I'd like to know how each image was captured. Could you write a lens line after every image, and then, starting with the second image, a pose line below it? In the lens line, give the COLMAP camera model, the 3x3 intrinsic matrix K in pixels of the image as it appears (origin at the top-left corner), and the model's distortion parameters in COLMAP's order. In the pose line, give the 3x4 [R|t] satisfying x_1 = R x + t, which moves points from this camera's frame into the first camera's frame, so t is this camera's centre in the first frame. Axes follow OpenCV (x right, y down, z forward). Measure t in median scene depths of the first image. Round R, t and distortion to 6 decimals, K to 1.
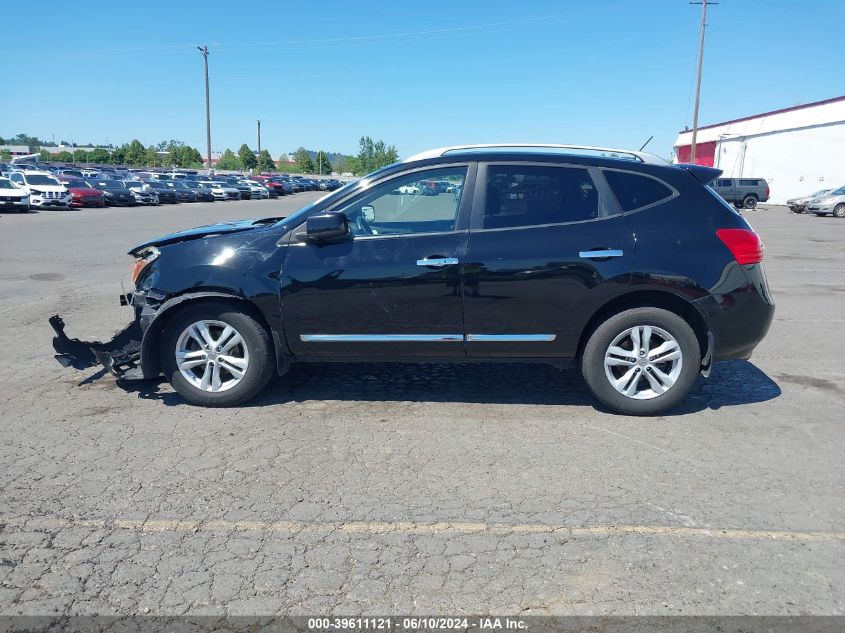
lens RADIAL K [[668.0, 0, 424.9], [0, 668.0, 316.6], [0, 0, 1]] dist [0.018731, -0.006095]
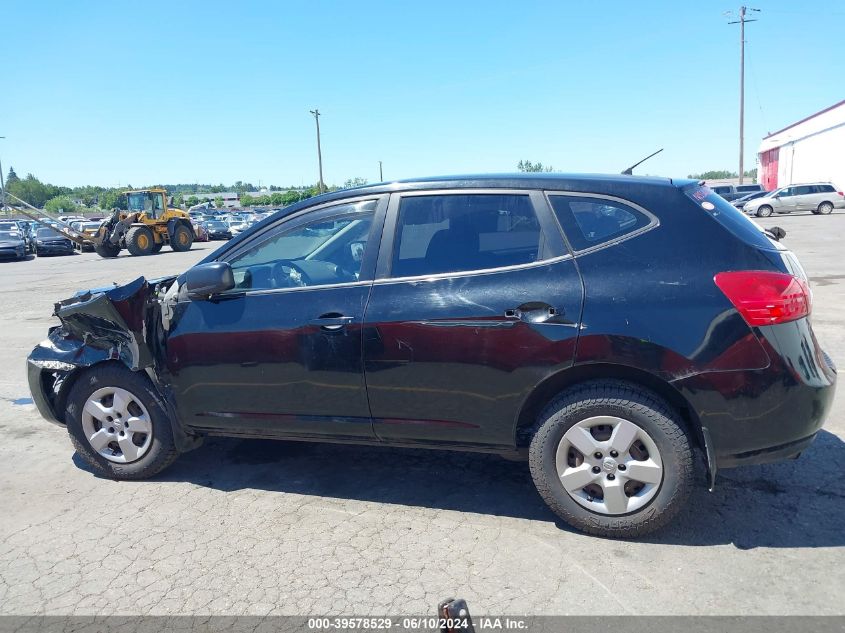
lens RADIAL K [[668.0, 0, 421.3], [0, 668.0, 316.1], [0, 0, 1]] dist [0.018731, -0.006095]
pose [[0.927388, 0.007438, -0.374027, 0.400544], [-0.020430, 0.999317, -0.030782, -0.063173], [0.373542, 0.036188, 0.926907, 0.287596]]
